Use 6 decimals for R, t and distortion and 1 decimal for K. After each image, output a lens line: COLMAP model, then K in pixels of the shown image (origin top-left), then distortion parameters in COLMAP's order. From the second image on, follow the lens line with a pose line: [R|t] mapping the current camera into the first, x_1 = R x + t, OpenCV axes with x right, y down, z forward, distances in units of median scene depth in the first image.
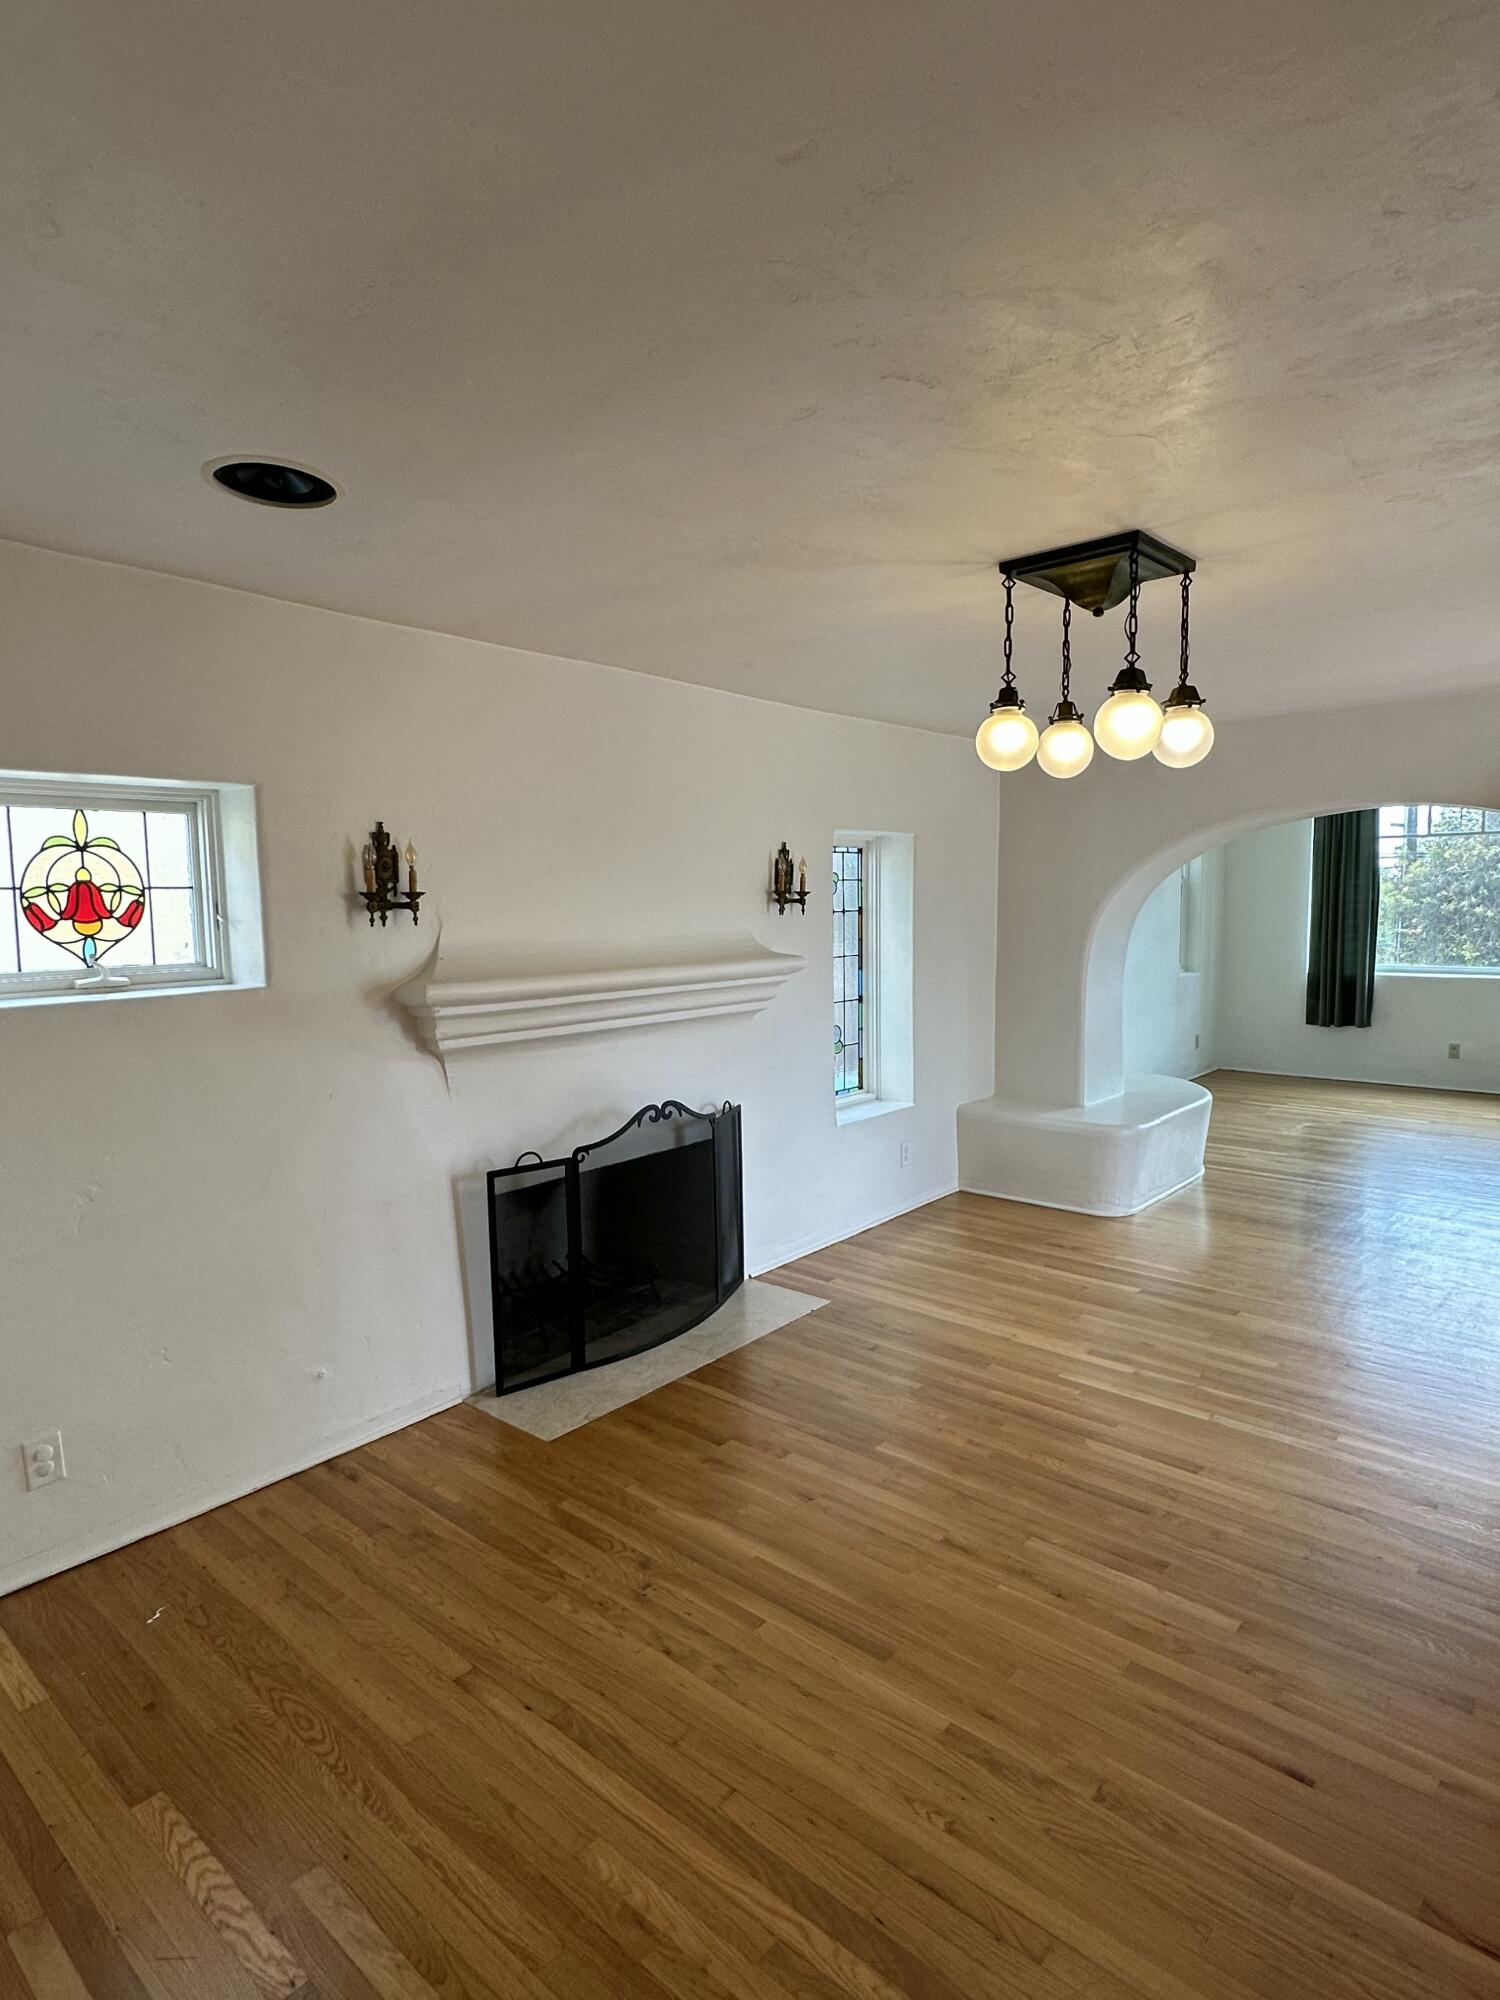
lens RADIAL K [[1107.0, 0, 747.3], [0, 1107.0, 999.9], [0, 0, 1]] dist [-0.007077, 0.003394]
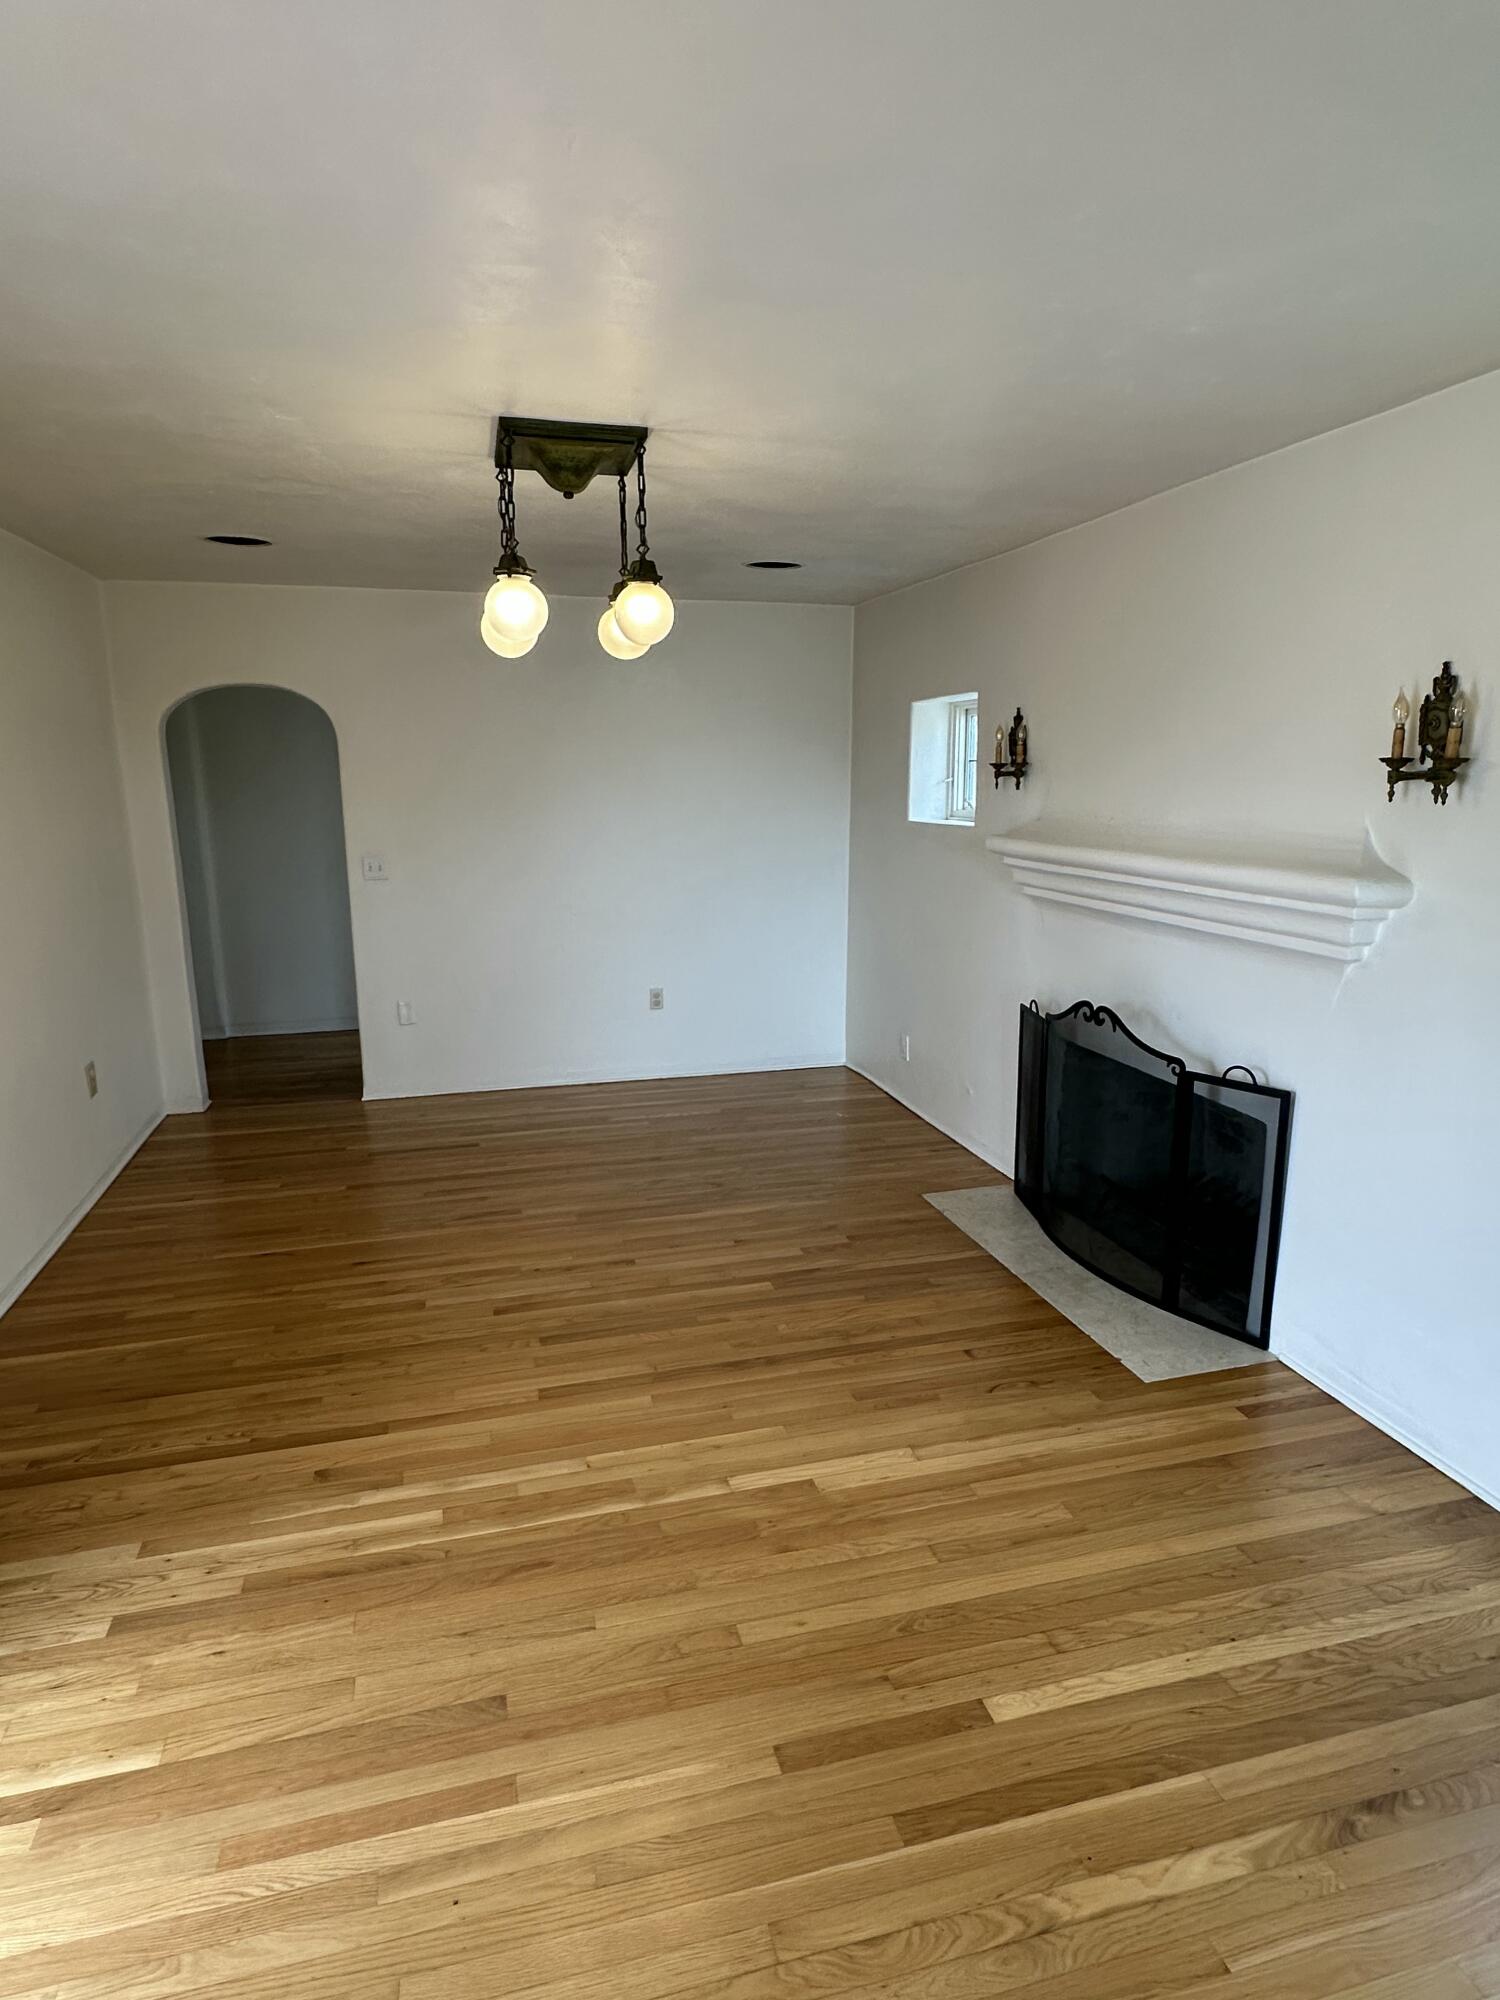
lens RADIAL K [[1107.0, 0, 745.7], [0, 1107.0, 1002.8], [0, 0, 1]] dist [-0.007077, 0.003394]
pose [[-0.558364, 0.179654, -0.809910, 0.851671], [-0.069766, 0.962643, 0.261631, -0.128774], [0.826657, 0.202590, -0.524972, 1.319352]]
